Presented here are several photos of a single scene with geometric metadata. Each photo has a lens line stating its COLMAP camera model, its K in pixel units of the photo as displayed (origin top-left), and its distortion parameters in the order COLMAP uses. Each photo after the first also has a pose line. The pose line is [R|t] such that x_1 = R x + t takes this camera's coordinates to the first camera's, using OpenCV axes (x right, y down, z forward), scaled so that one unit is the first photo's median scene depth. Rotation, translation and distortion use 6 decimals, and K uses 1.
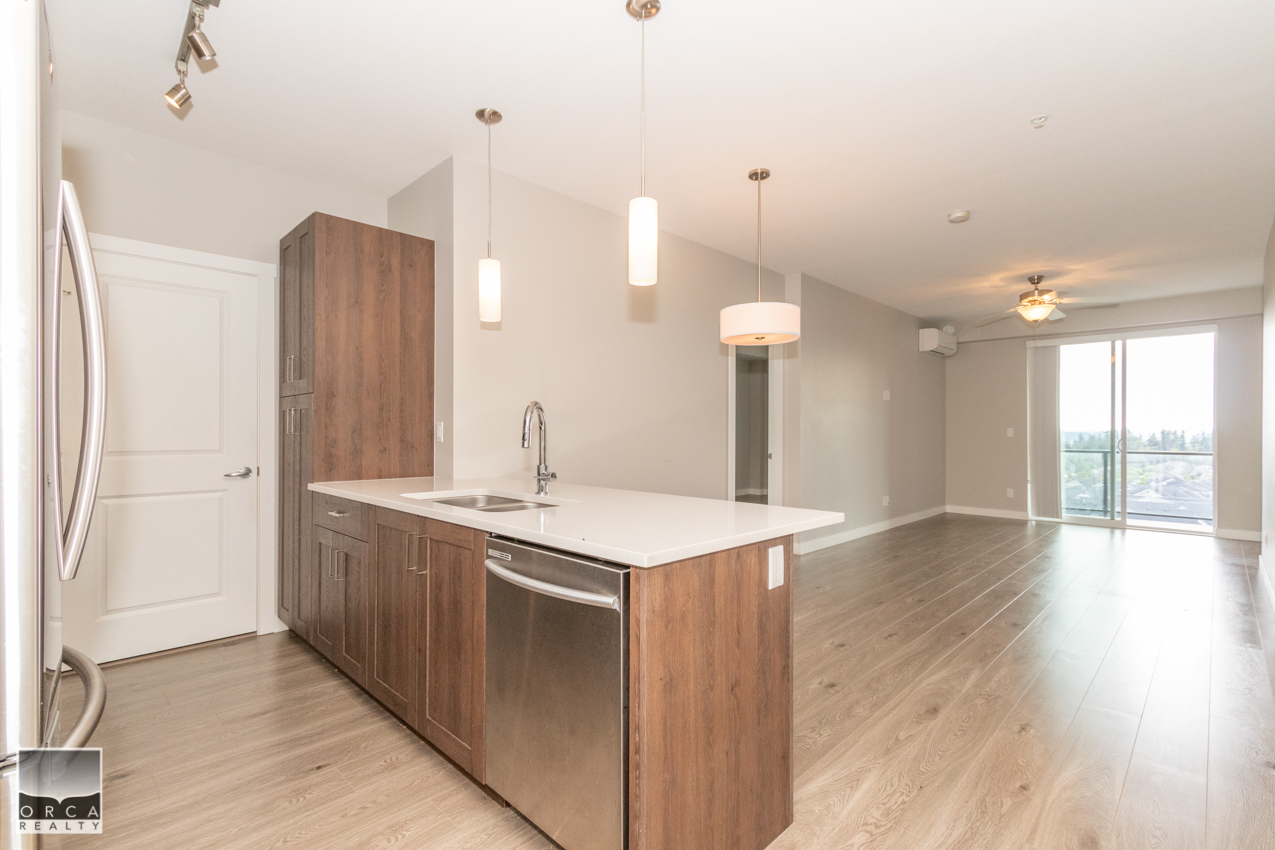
lens RADIAL K [[583.5, 0, 631.5], [0, 583.5, 429.4], [0, 0, 1]] dist [0.008421, -0.002674]
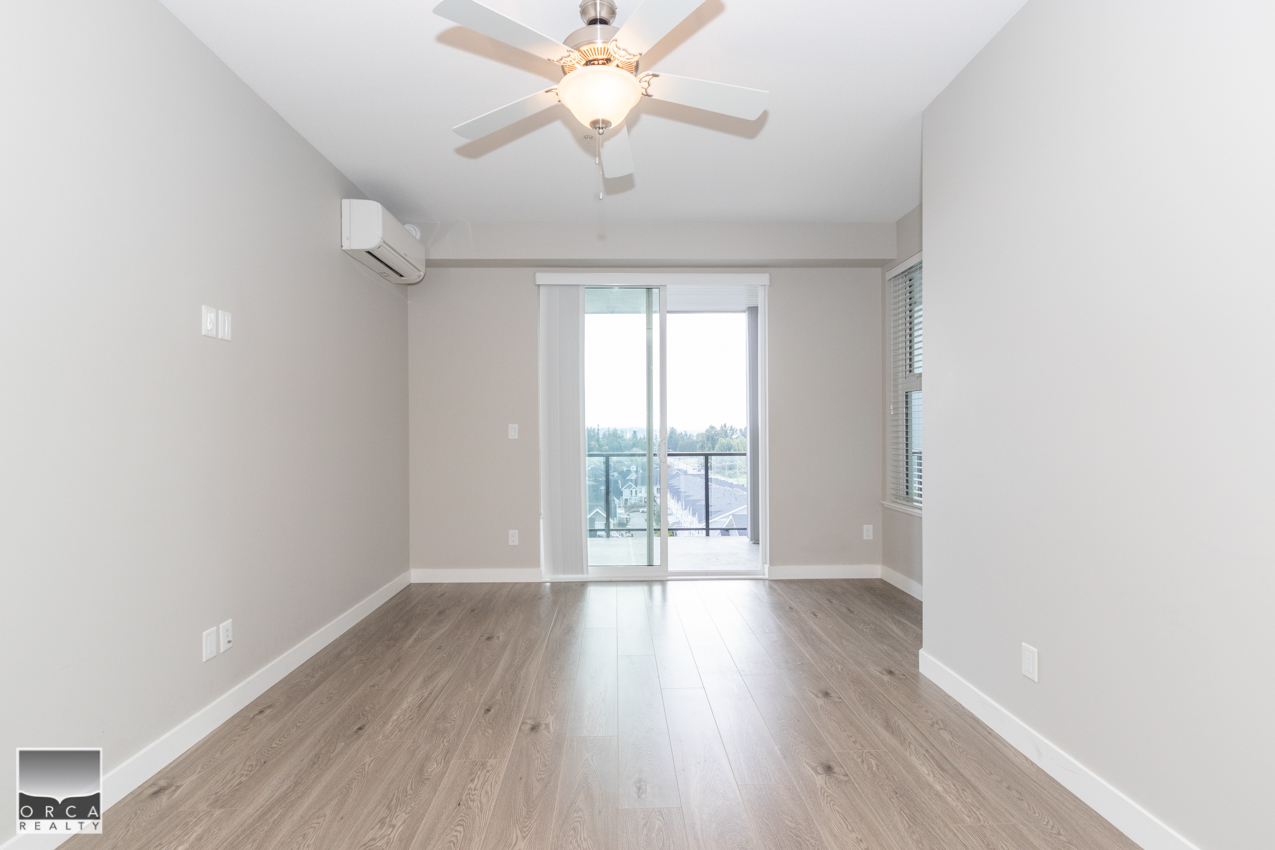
lens RADIAL K [[583.5, 0, 629.2], [0, 583.5, 426.1], [0, 0, 1]] dist [0.008421, -0.002674]
pose [[0.695643, -0.001598, 0.718386, 0.985845], [0.005248, 0.999982, -0.002858, 0.007881], [-0.718369, 0.005758, 0.695639, 1.628287]]
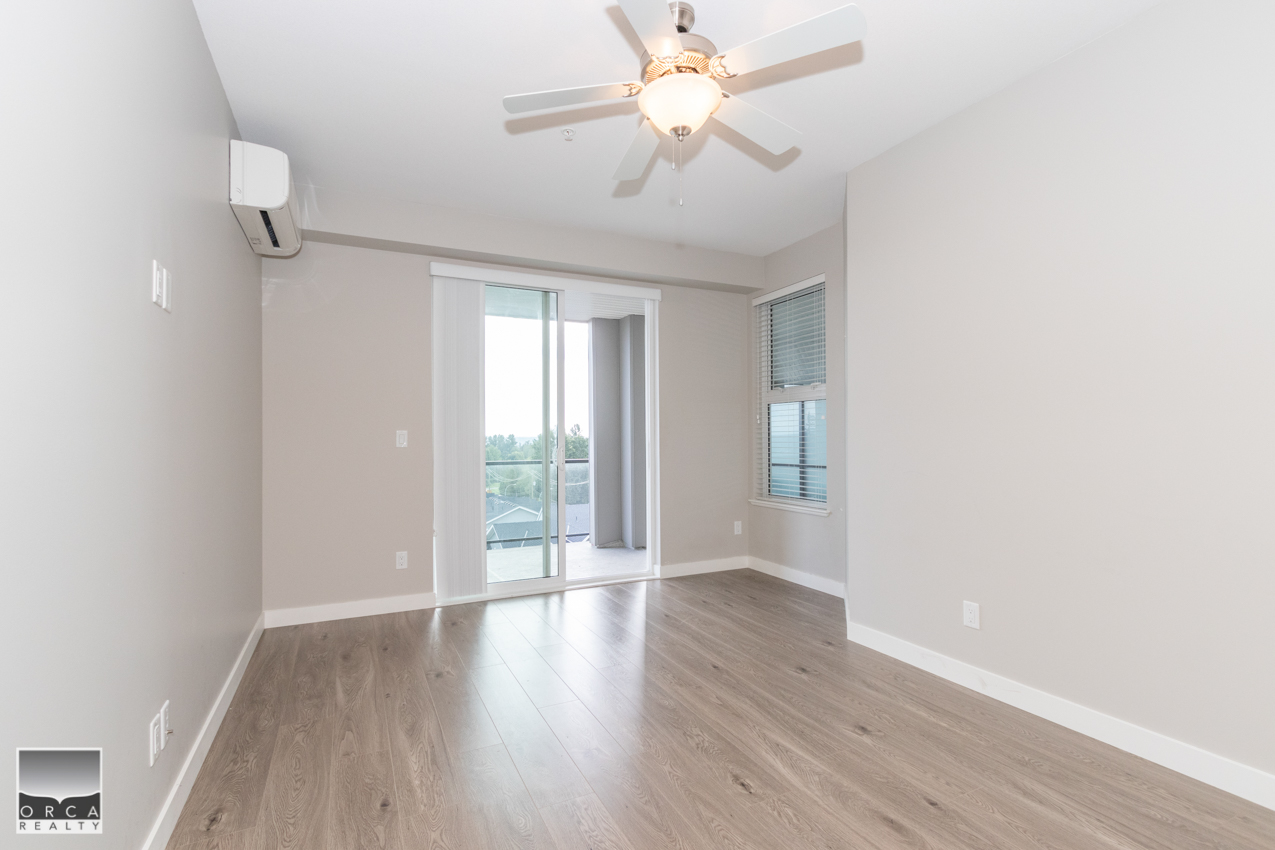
lens RADIAL K [[583.5, 0, 627.4], [0, 583.5, 429.2], [0, 0, 1]] dist [0.008421, -0.002674]
pose [[0.336082, 0.007121, 0.941806, 0.754372], [0.004571, 0.999947, -0.009191, 0.008030], [-0.941821, 0.007394, 0.336032, 2.021301]]
